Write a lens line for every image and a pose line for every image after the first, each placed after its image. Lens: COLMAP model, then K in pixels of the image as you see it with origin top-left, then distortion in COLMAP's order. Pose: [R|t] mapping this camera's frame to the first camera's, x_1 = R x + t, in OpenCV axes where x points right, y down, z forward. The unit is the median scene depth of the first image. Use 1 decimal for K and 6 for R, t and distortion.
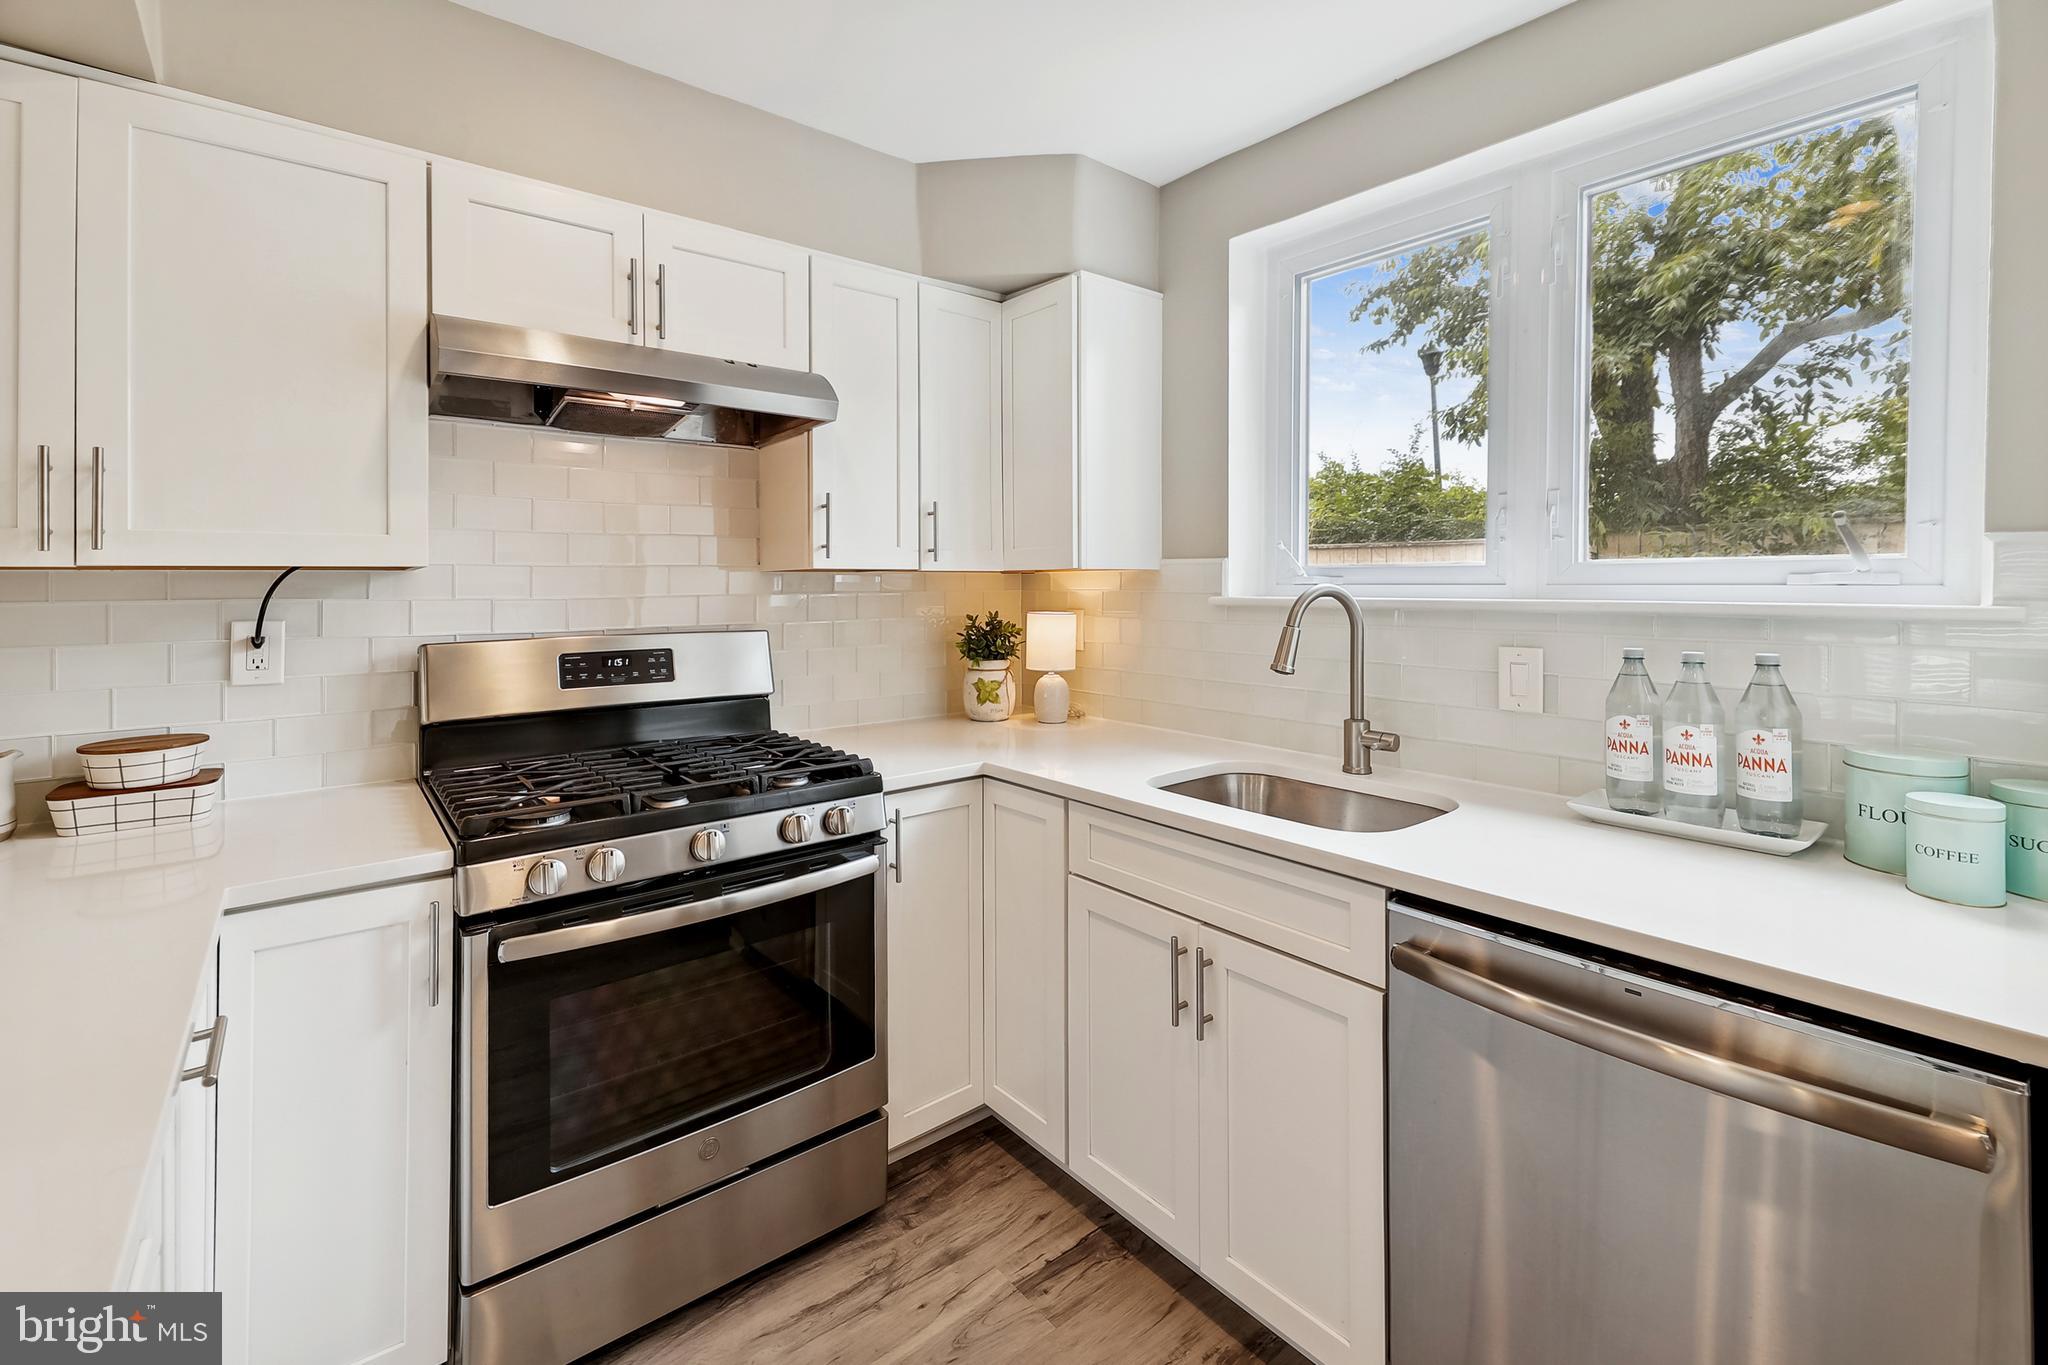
lens RADIAL K [[851.3, 0, 1031.5], [0, 851.3, 670.6], [0, 0, 1]] dist [-0.002646, -0.002151]
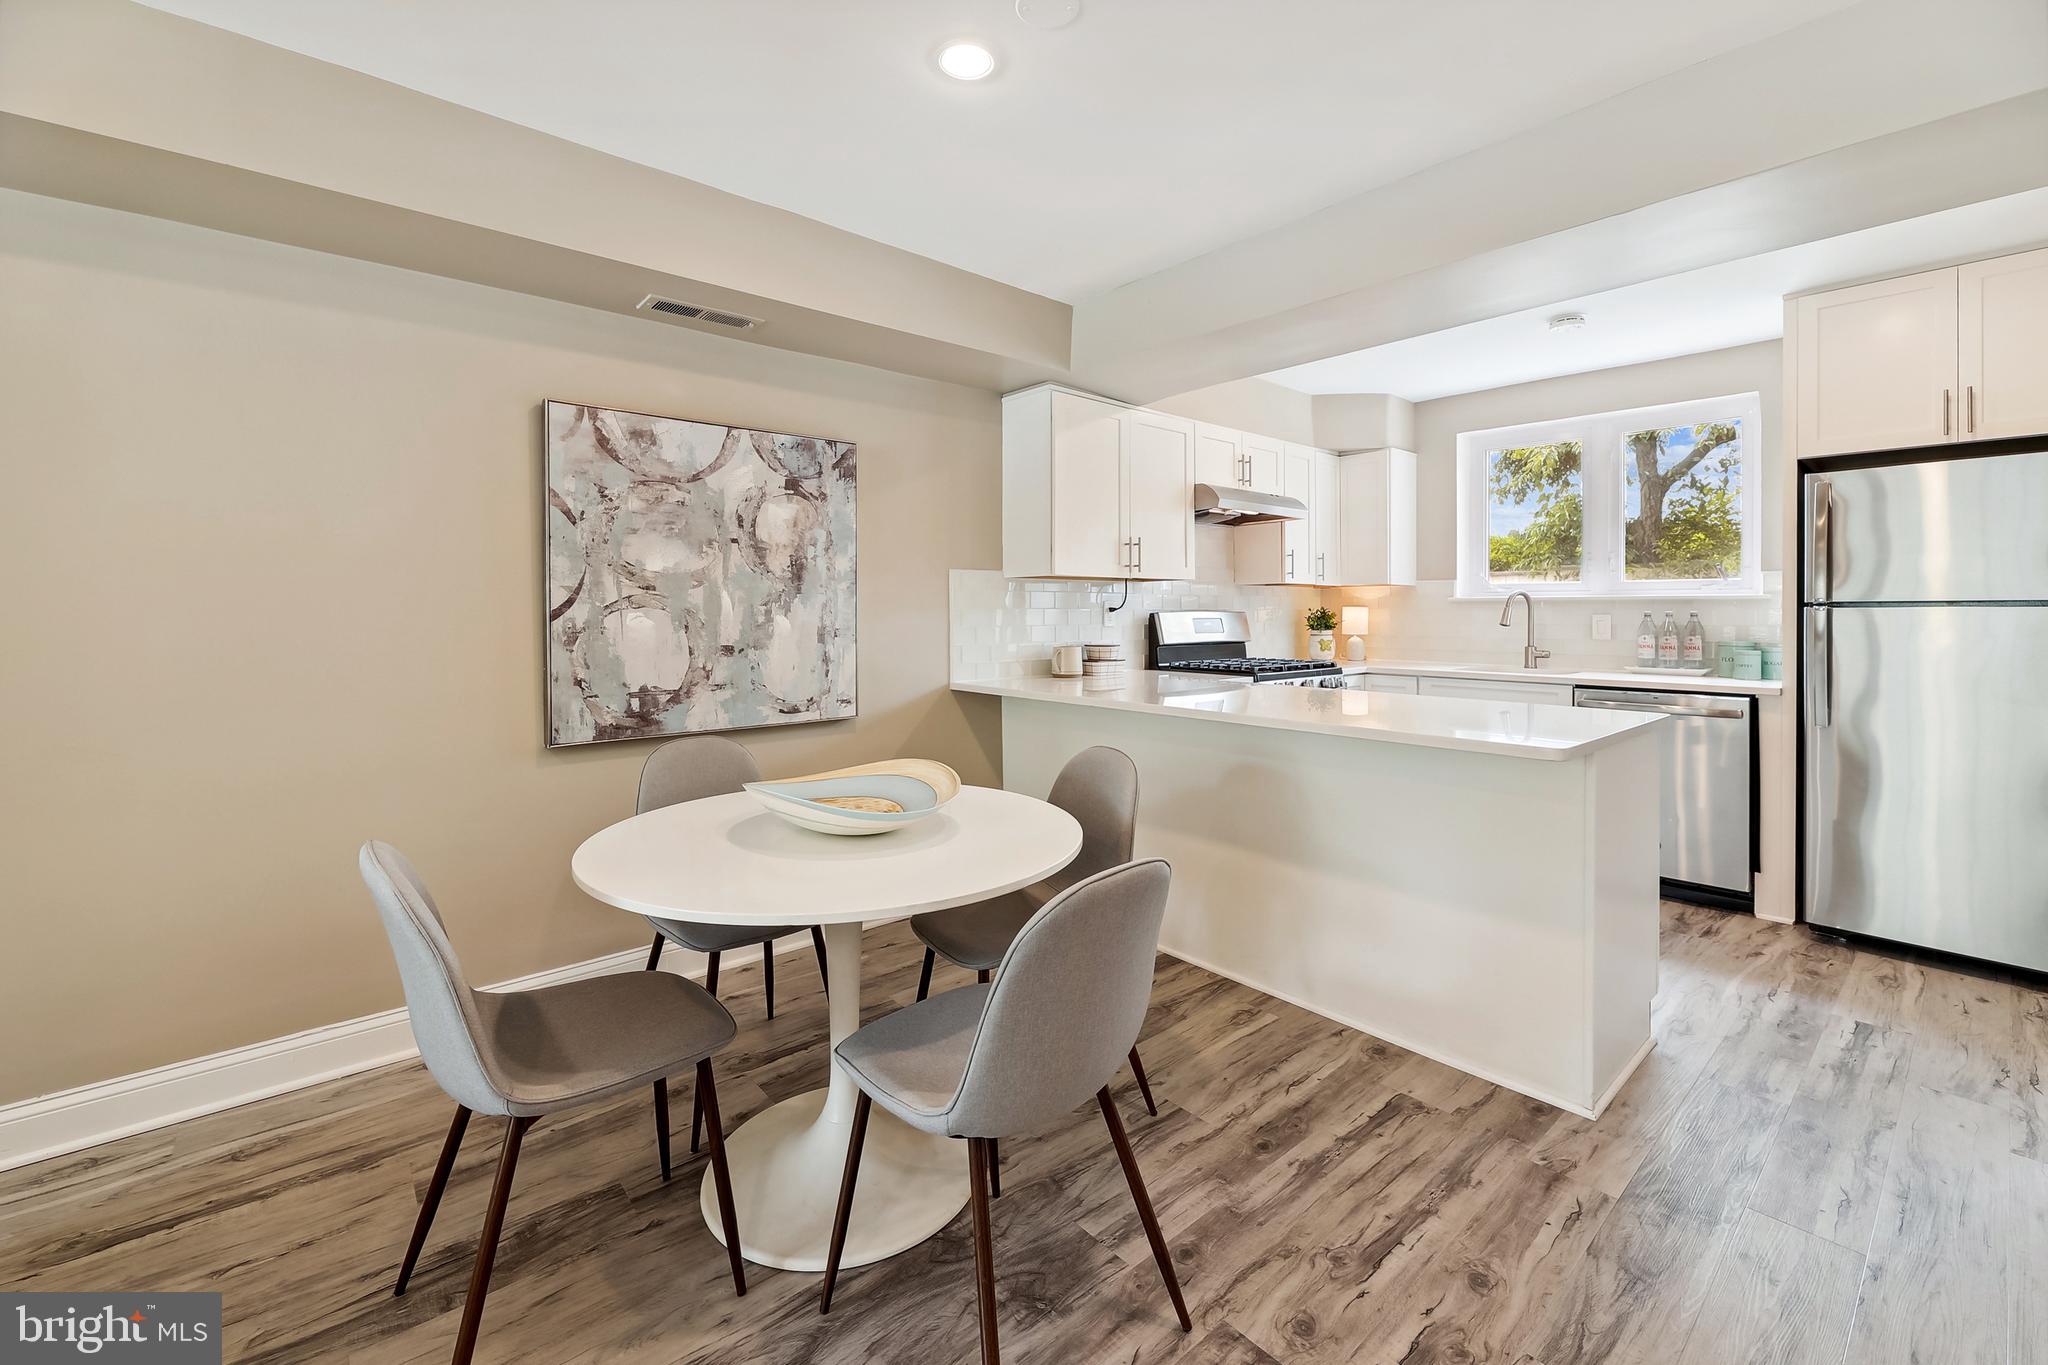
lens RADIAL K [[851.3, 0, 1037.3], [0, 851.3, 680.6], [0, 0, 1]] dist [-0.002646, -0.002151]
pose [[0.999040, 0.002134, 0.043753, -0.929665], [-0.001232, 0.999787, -0.020626, 0.170764], [-0.043788, 0.020552, 0.998829, -1.114008]]
